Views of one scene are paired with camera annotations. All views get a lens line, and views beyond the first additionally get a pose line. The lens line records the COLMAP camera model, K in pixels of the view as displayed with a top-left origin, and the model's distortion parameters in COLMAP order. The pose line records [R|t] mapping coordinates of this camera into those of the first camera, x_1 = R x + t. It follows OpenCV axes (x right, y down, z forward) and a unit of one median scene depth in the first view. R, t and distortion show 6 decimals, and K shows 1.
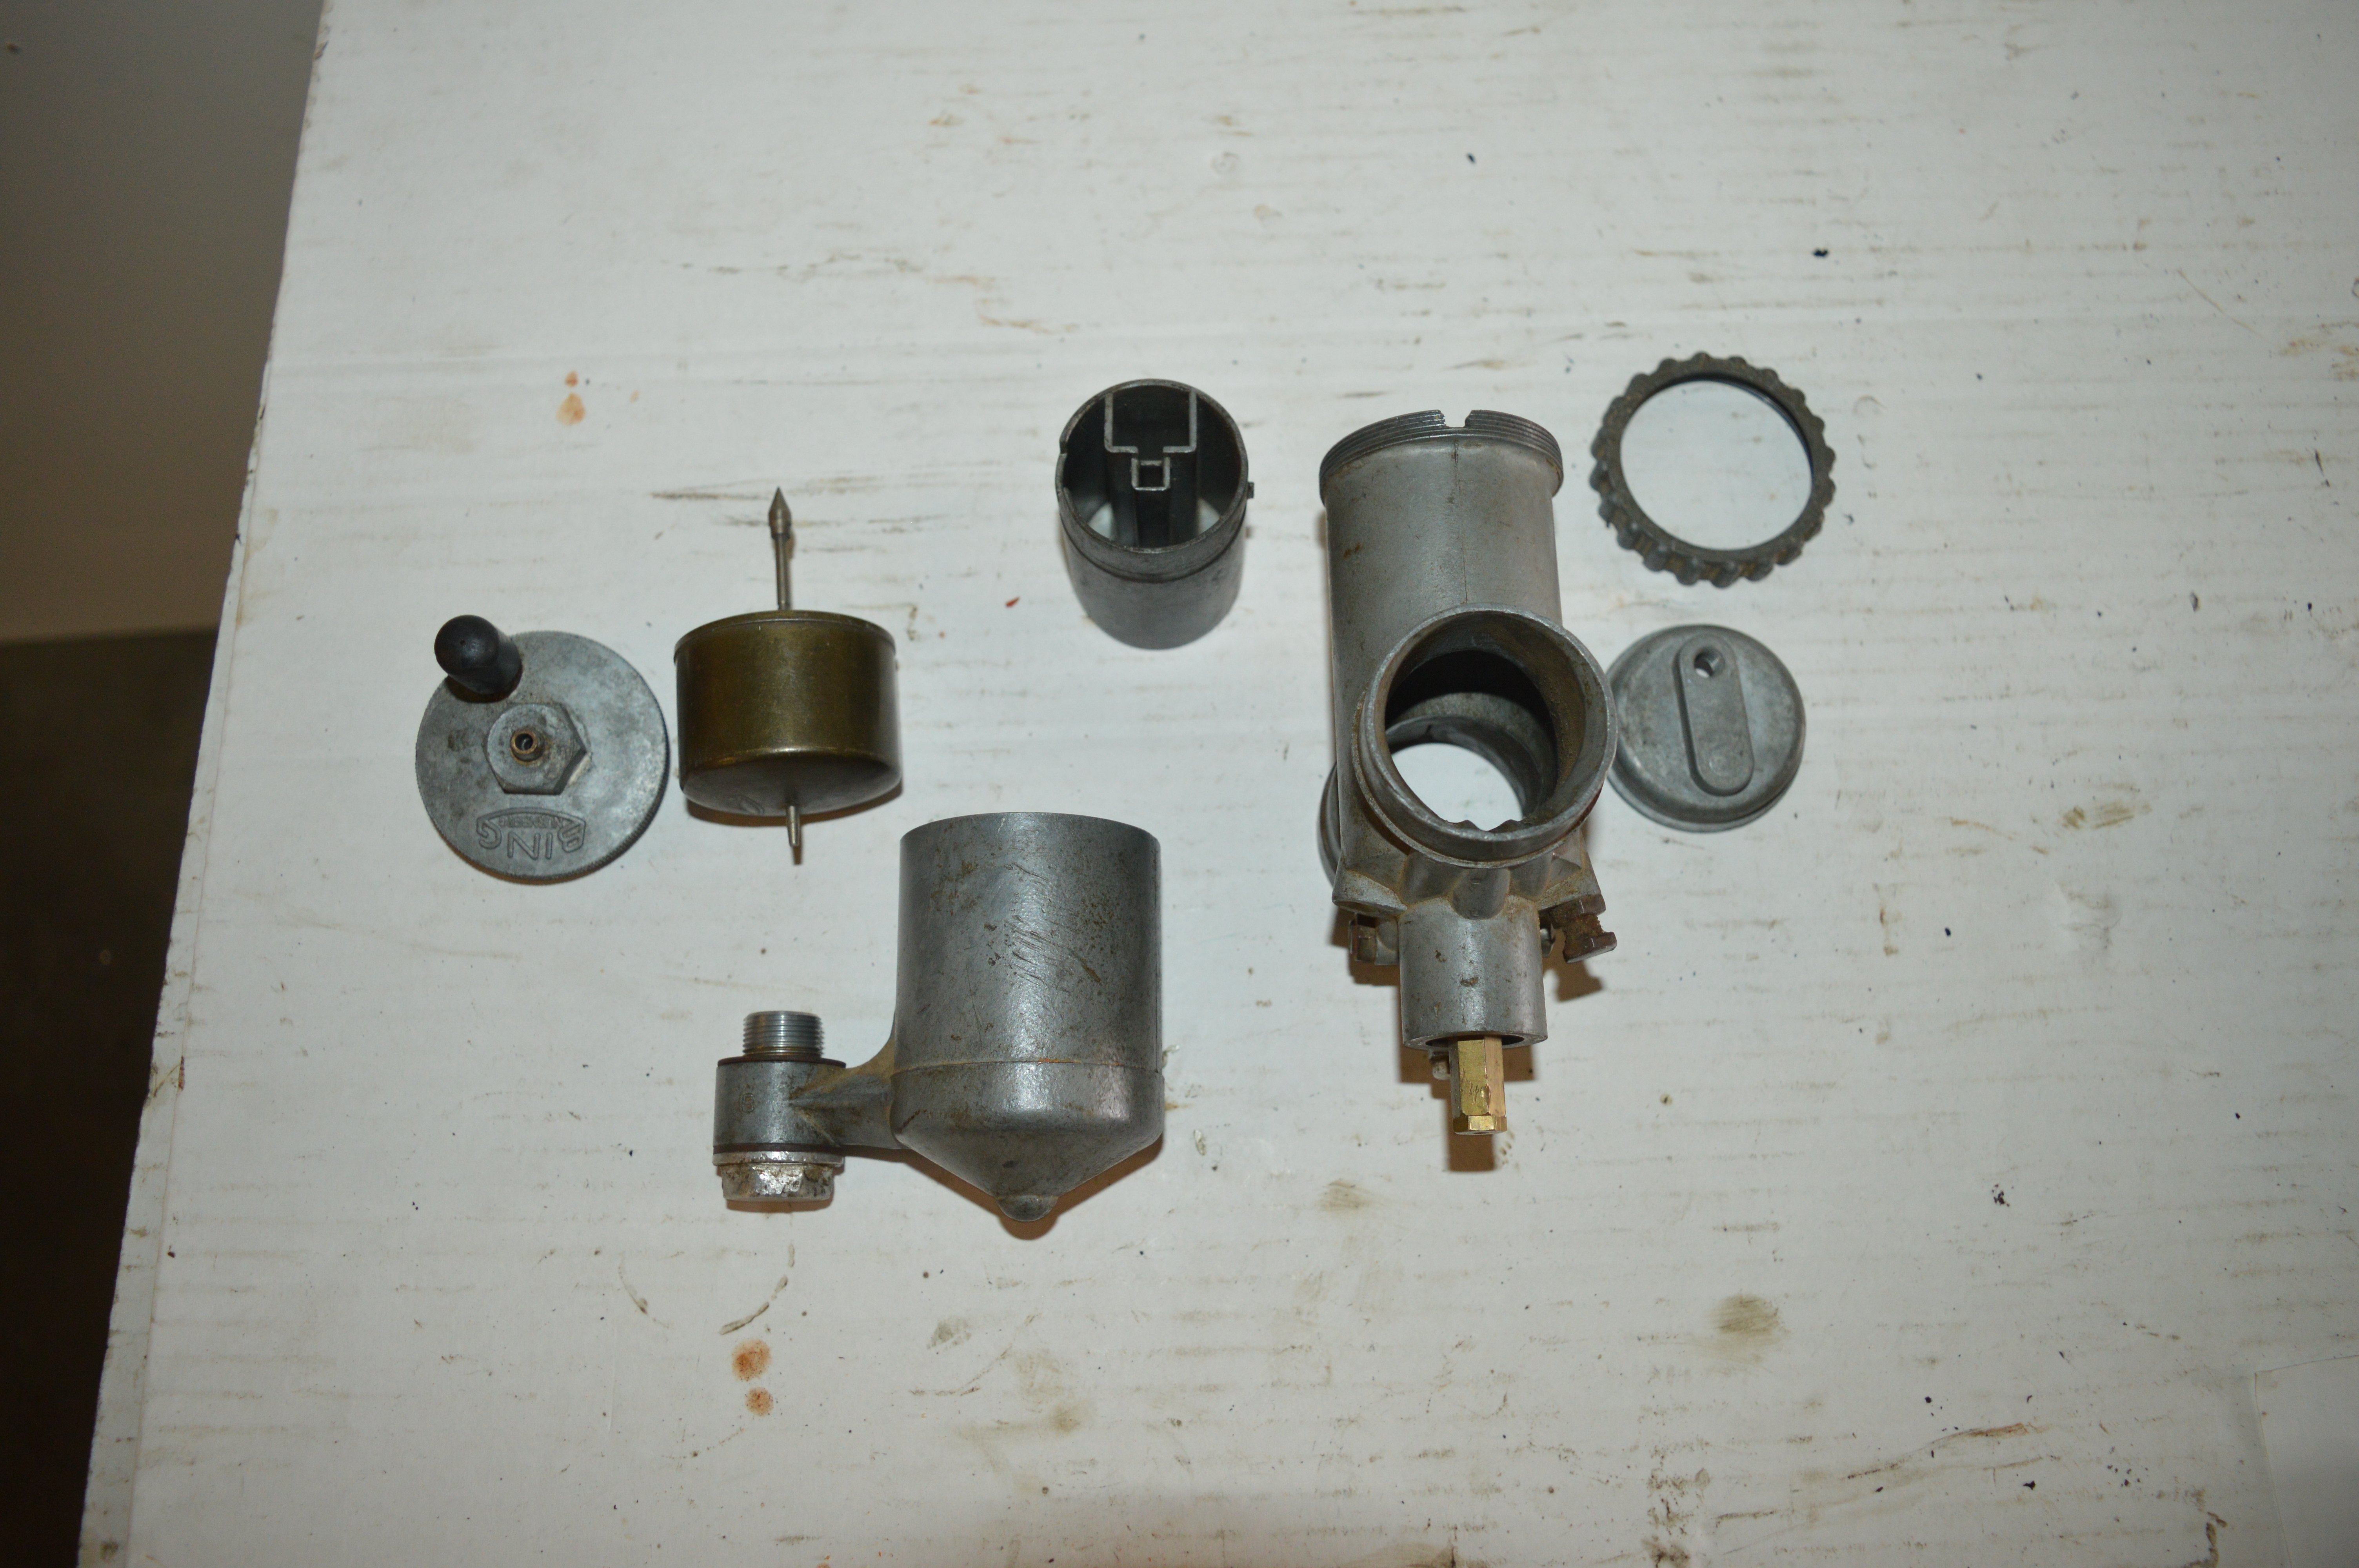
lens RADIAL K [[1874.3, 0, 1237.7], [0, 1874.3, 781.1], [0, 0, 1]] dist [-0.088971, 0.010170]
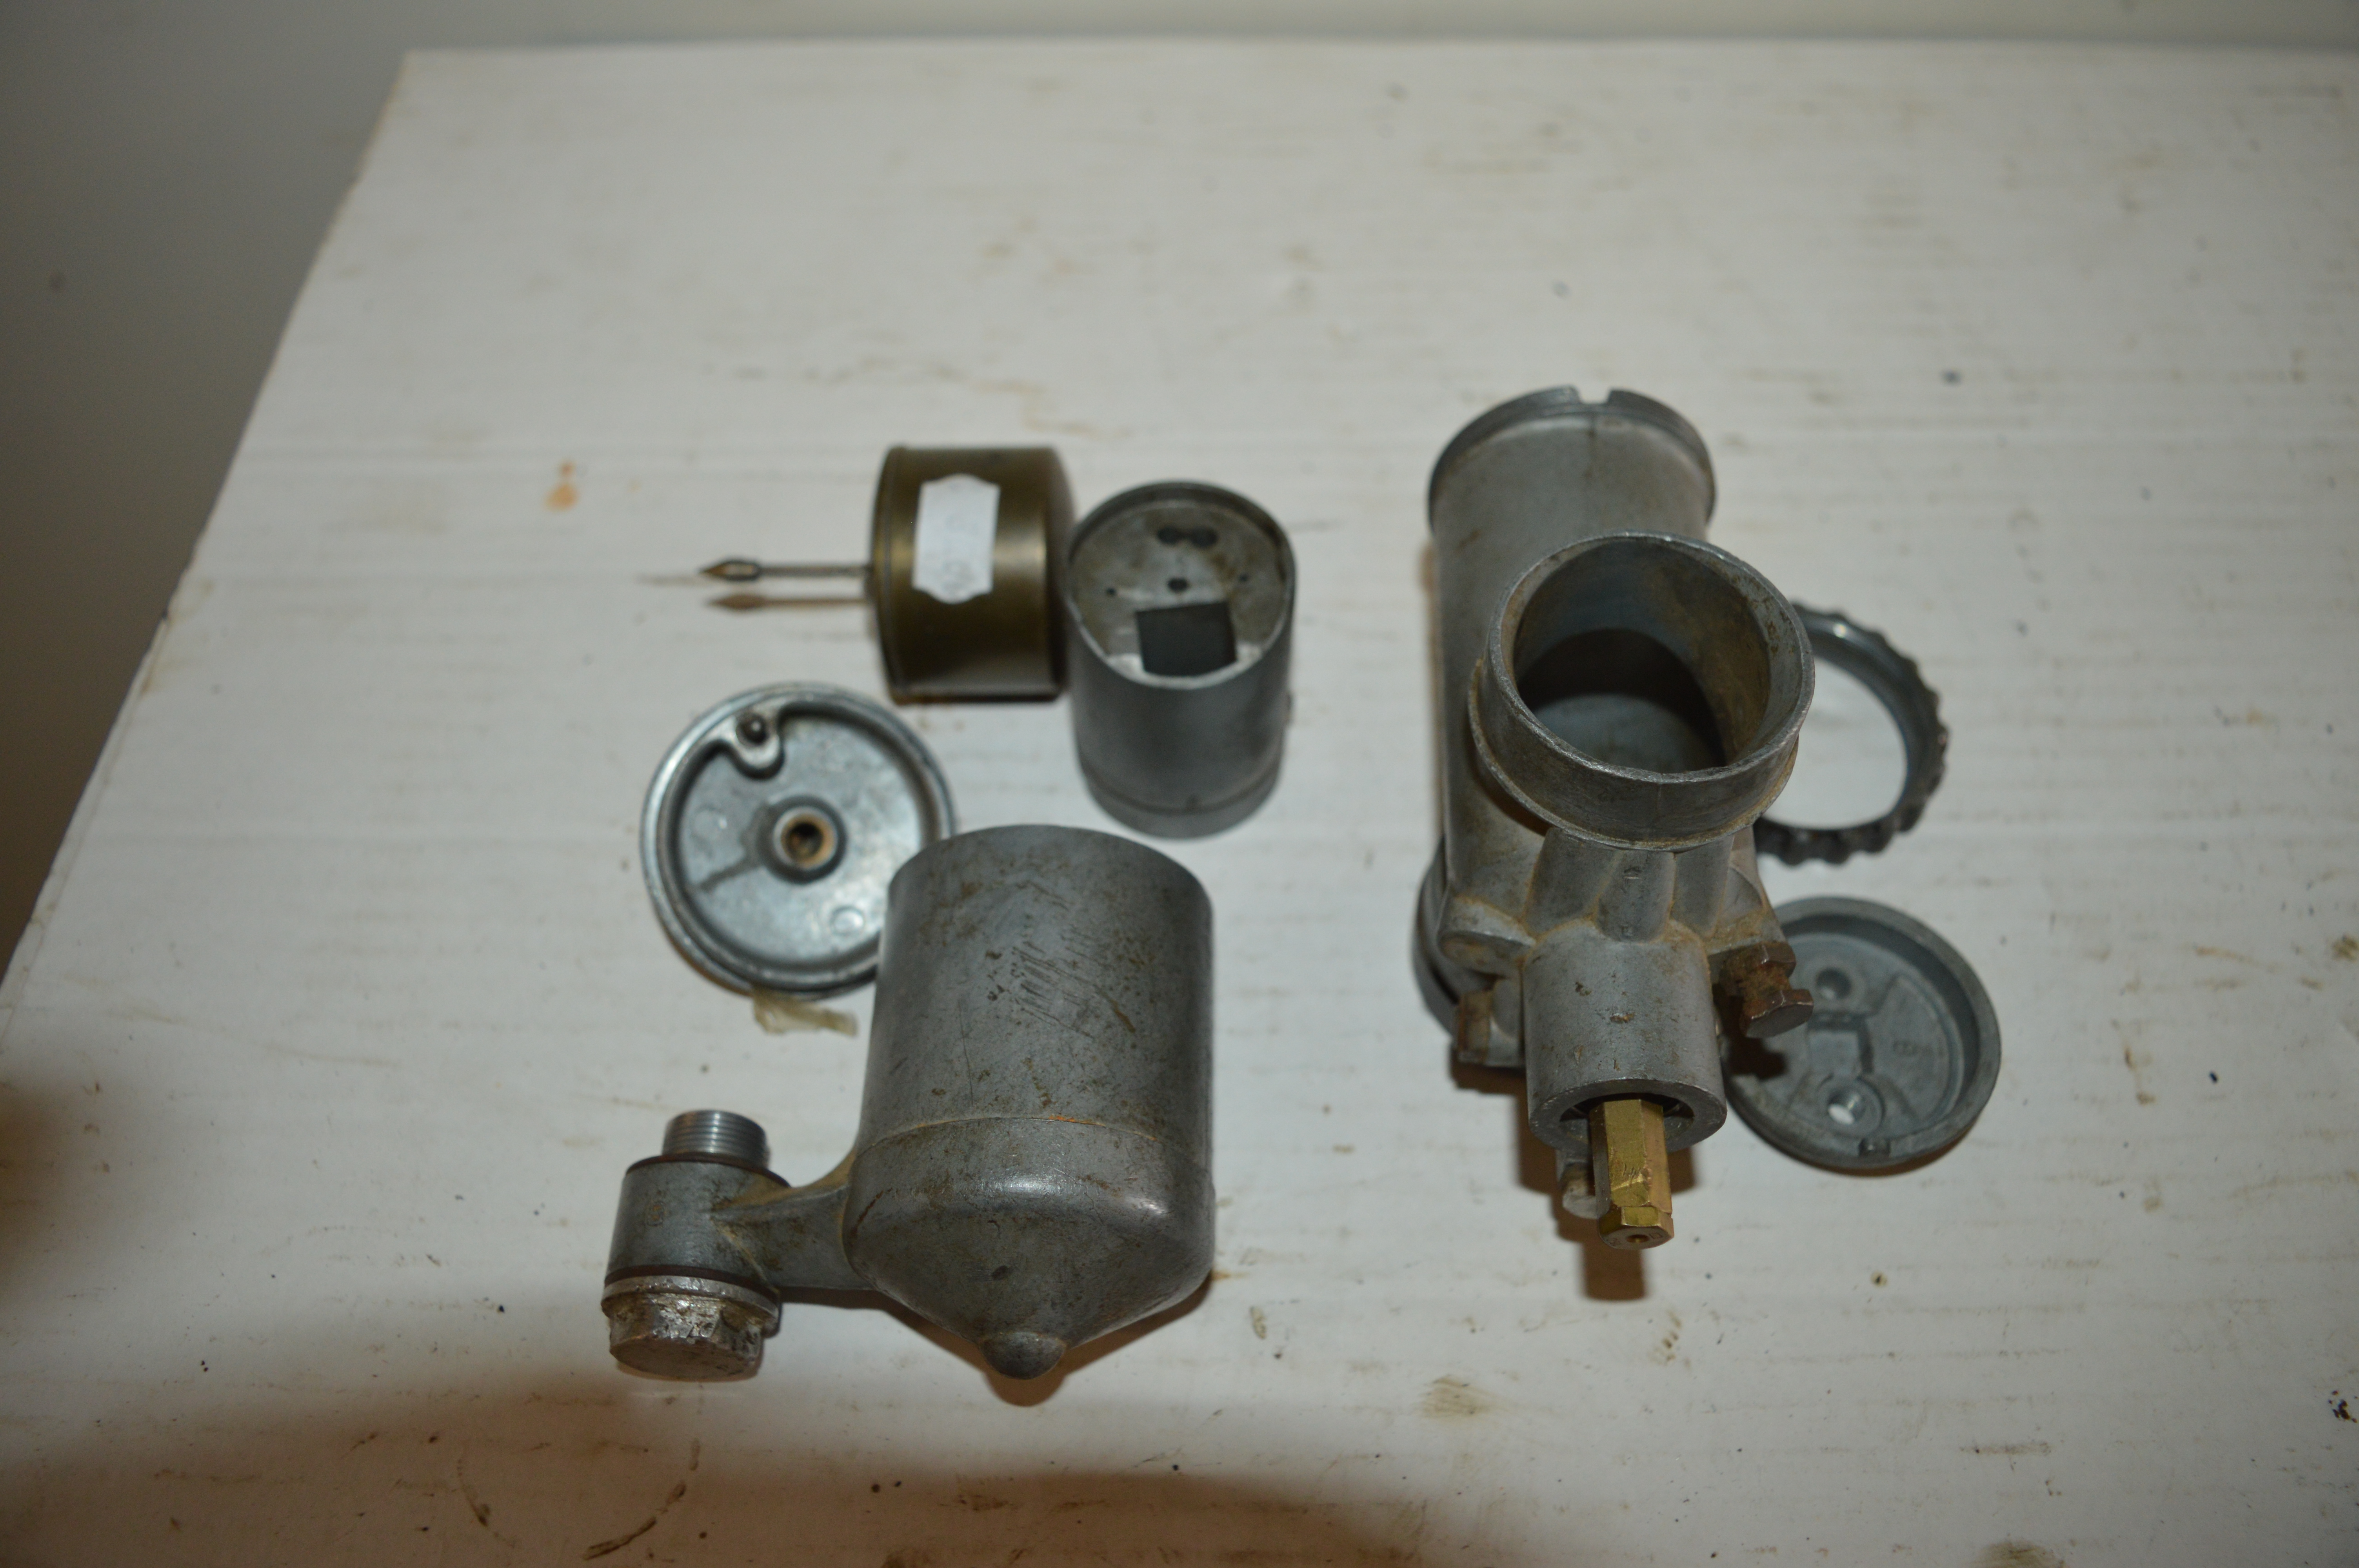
lens RADIAL K [[1874.3, 0, 1237.7], [0, 1874.3, 781.1], [0, 0, 1]] dist [-0.088971, 0.010170]
pose [[0.999675, 0.012113, -0.022445, -0.014965], [-0.018859, 0.943539, -0.330723, 0.242543], [0.017172, 0.331039, 0.943461, 0.236707]]
